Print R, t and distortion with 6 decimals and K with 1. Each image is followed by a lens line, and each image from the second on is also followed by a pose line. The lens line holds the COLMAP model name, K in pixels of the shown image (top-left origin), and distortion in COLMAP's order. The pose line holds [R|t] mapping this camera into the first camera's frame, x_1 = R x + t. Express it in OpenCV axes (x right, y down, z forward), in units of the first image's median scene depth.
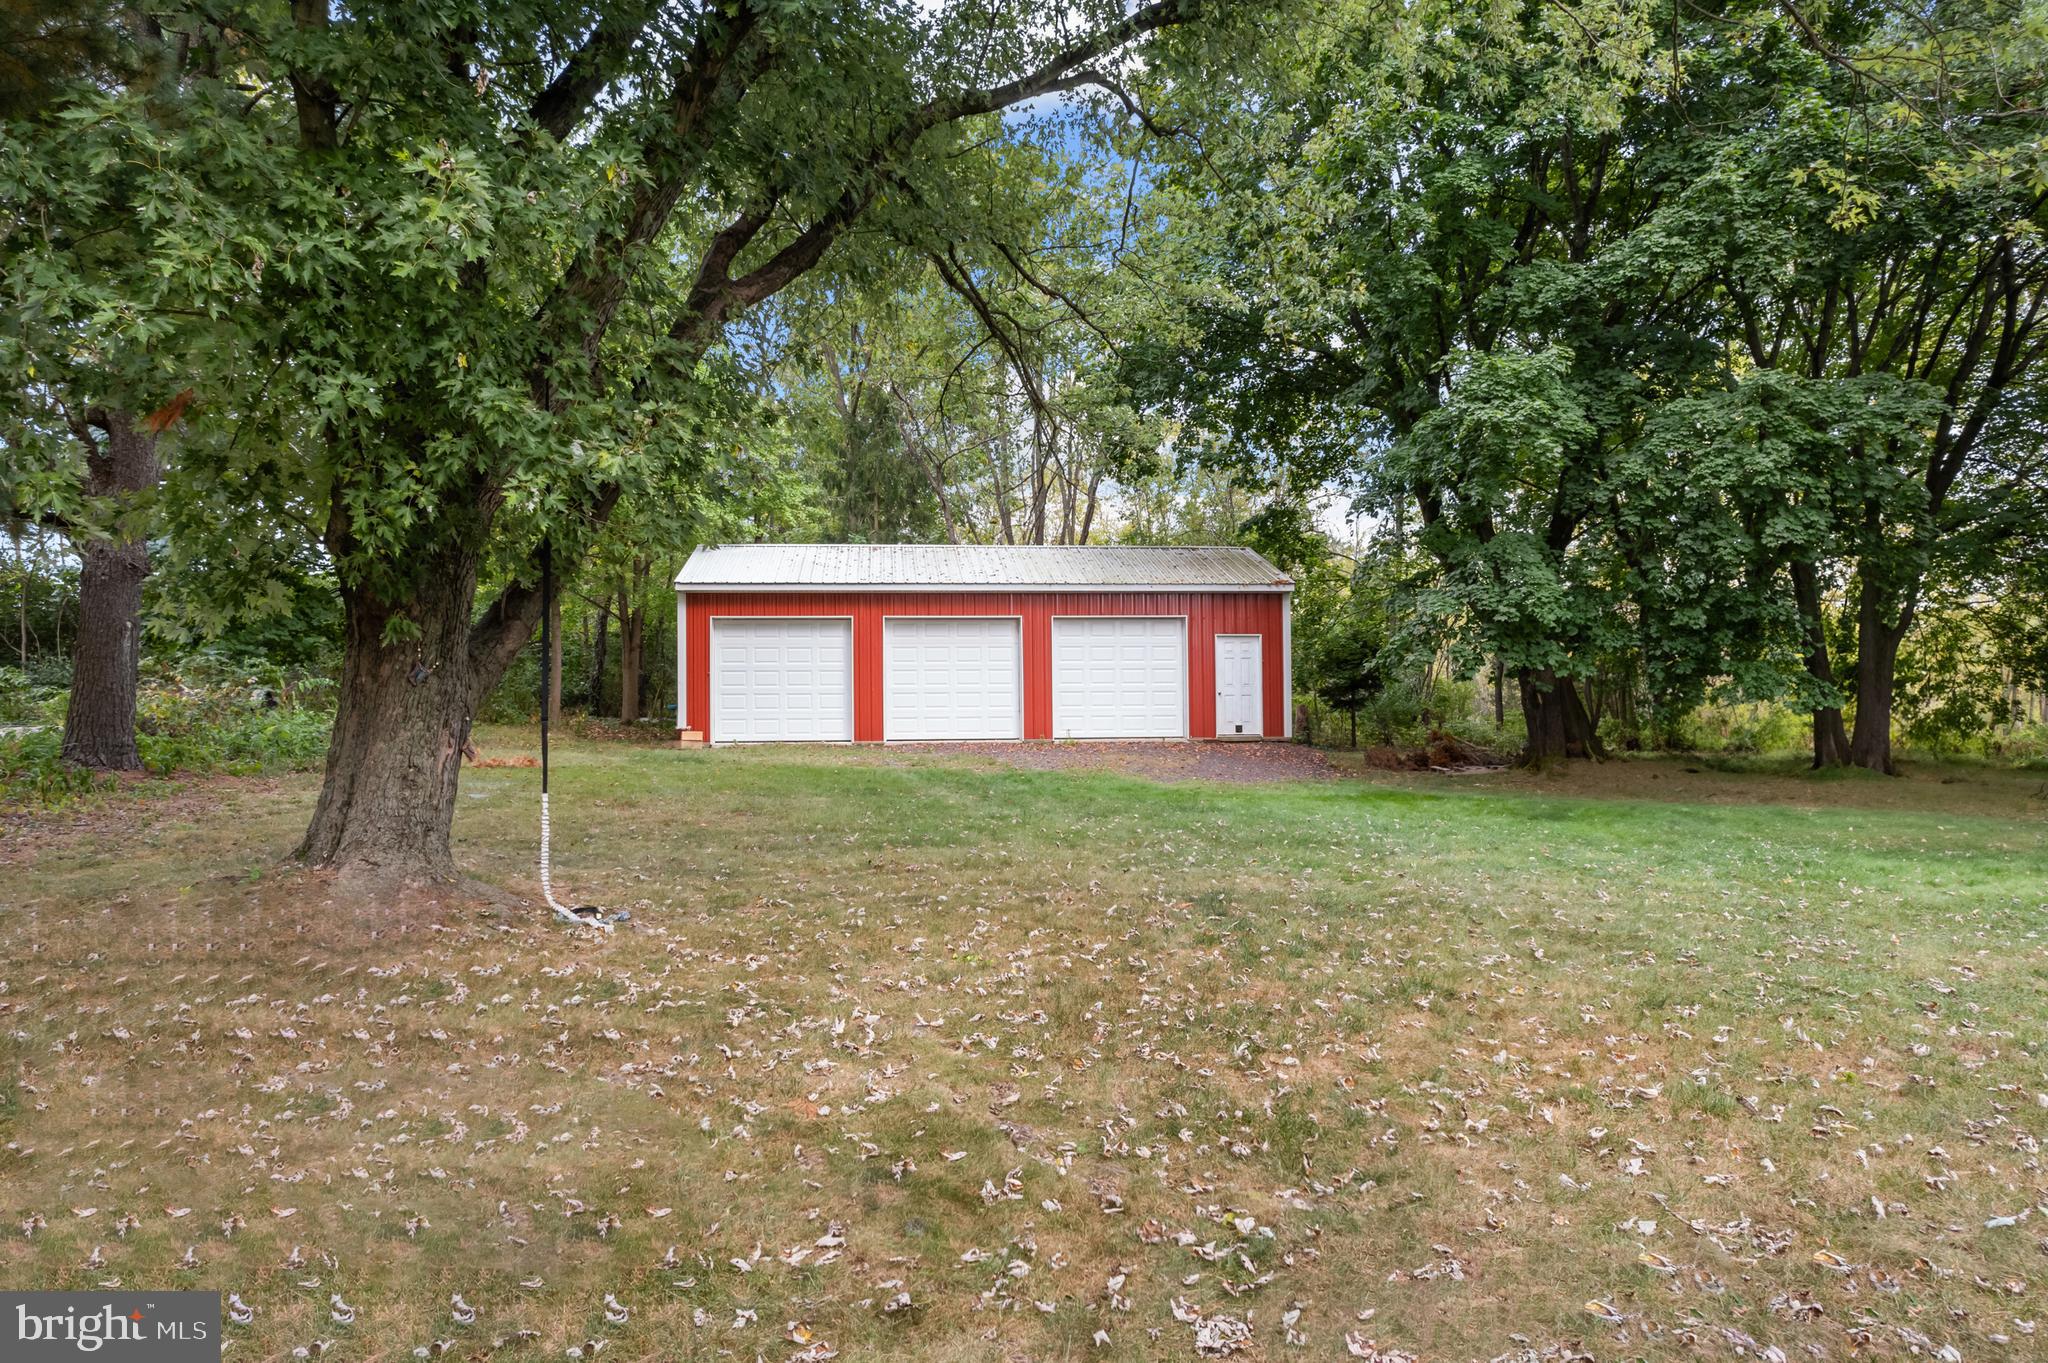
lens RADIAL K [[1304.5, 0, 1024.0], [0, 1304.5, 681.5], [0, 0, 1]] dist [-0.044483, -0.000269]
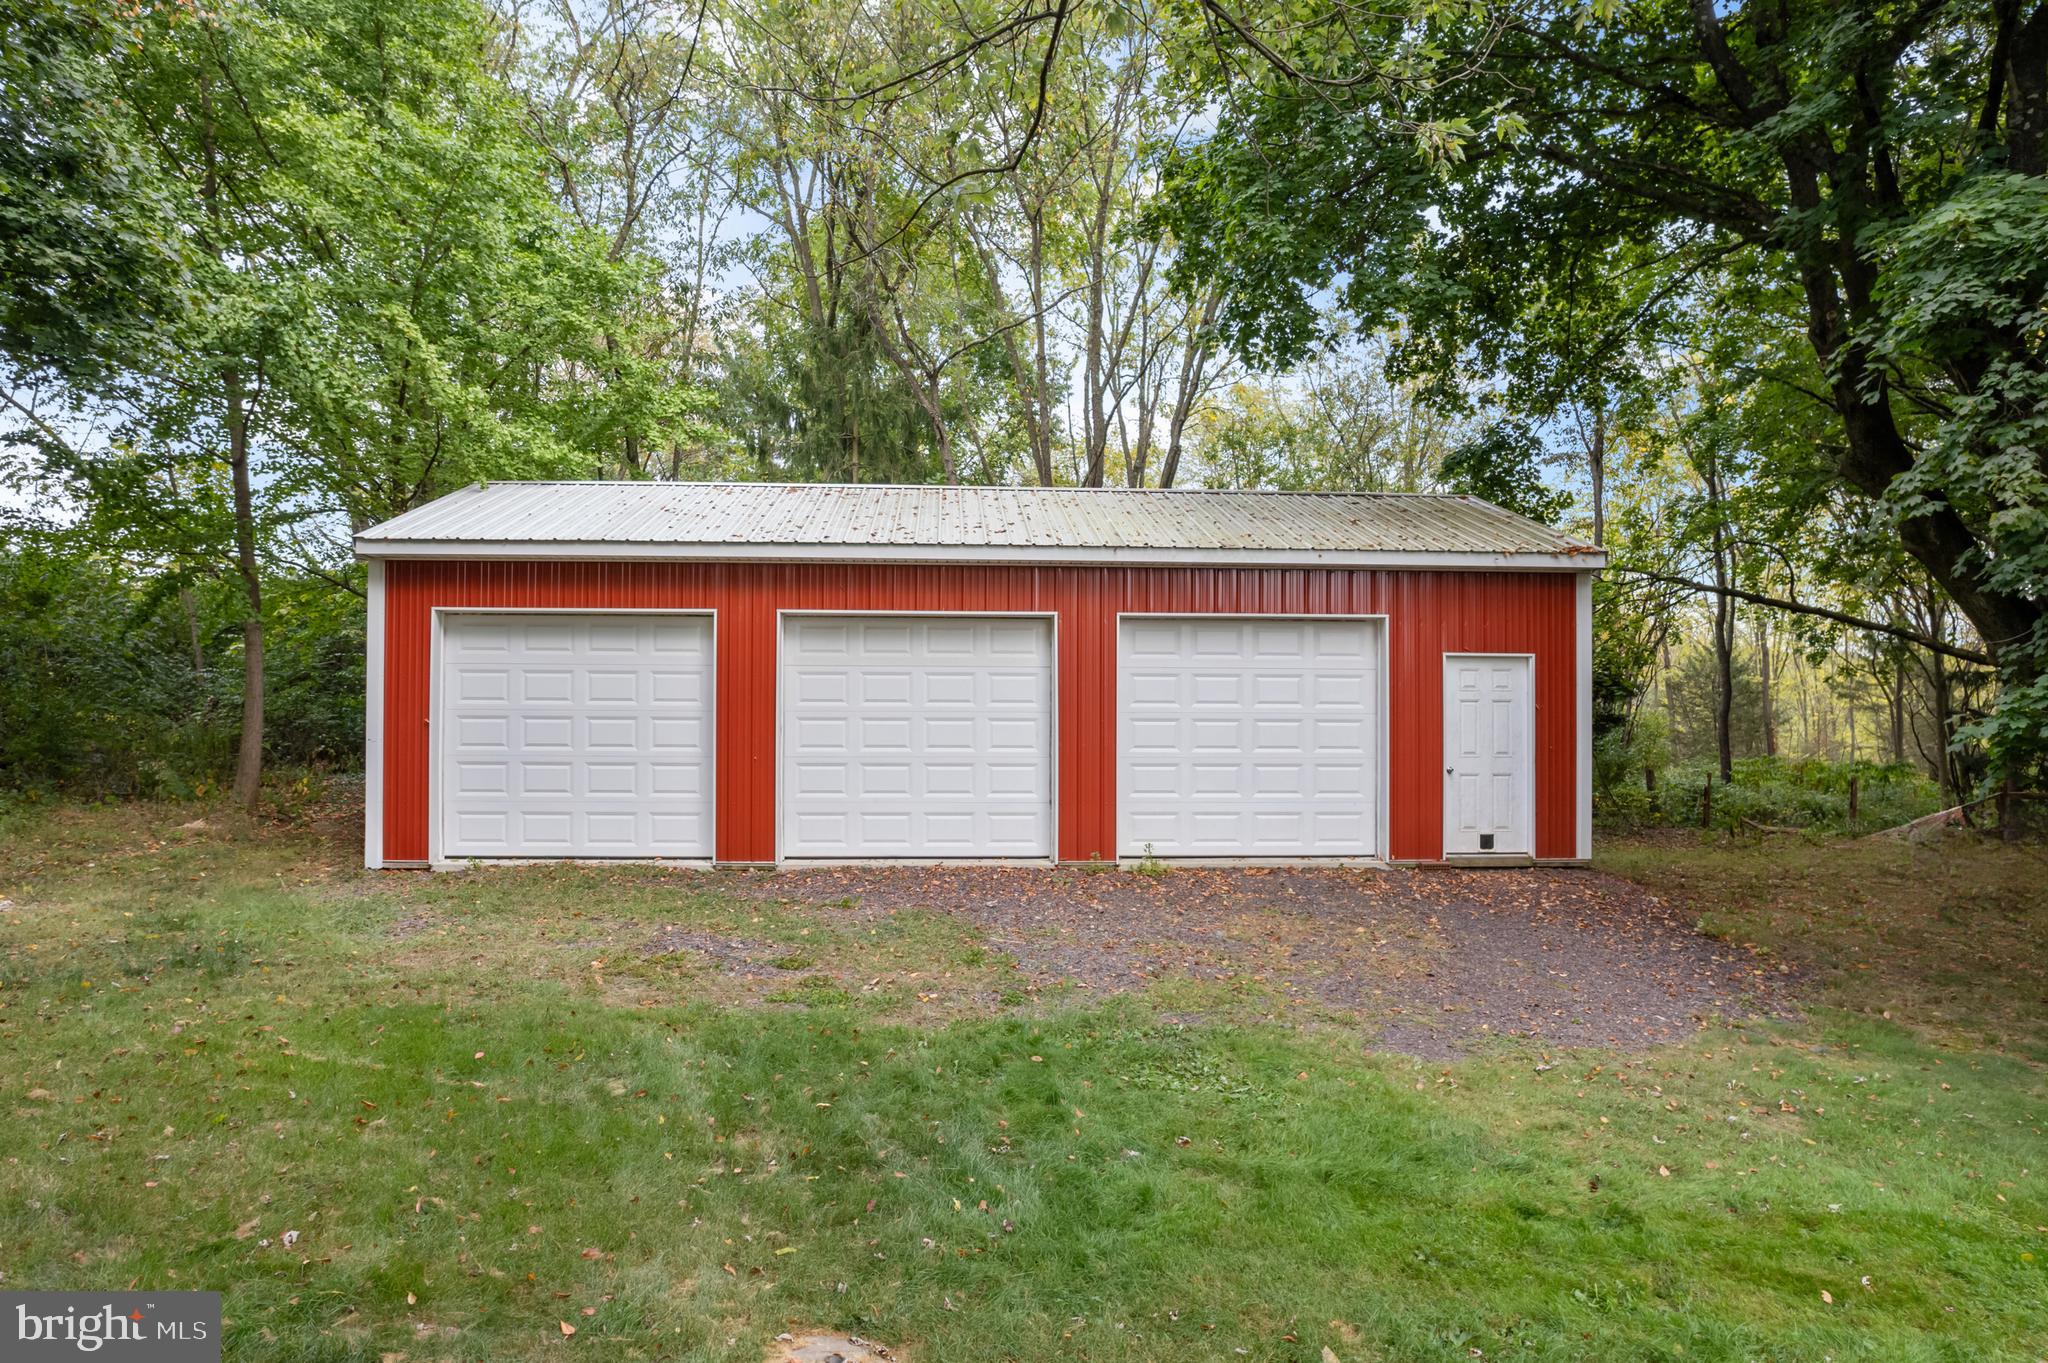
lens RADIAL K [[1304.5, 0, 1024.0], [0, 1304.5, 681.5], [0, 0, 1]] dist [-0.044483, -0.000269]
pose [[0.999199, 0.013200, -0.037790, 0.004759], [-0.013443, 0.999890, -0.006189, -0.019860], [0.037704, 0.006692, 0.999267, 0.495379]]
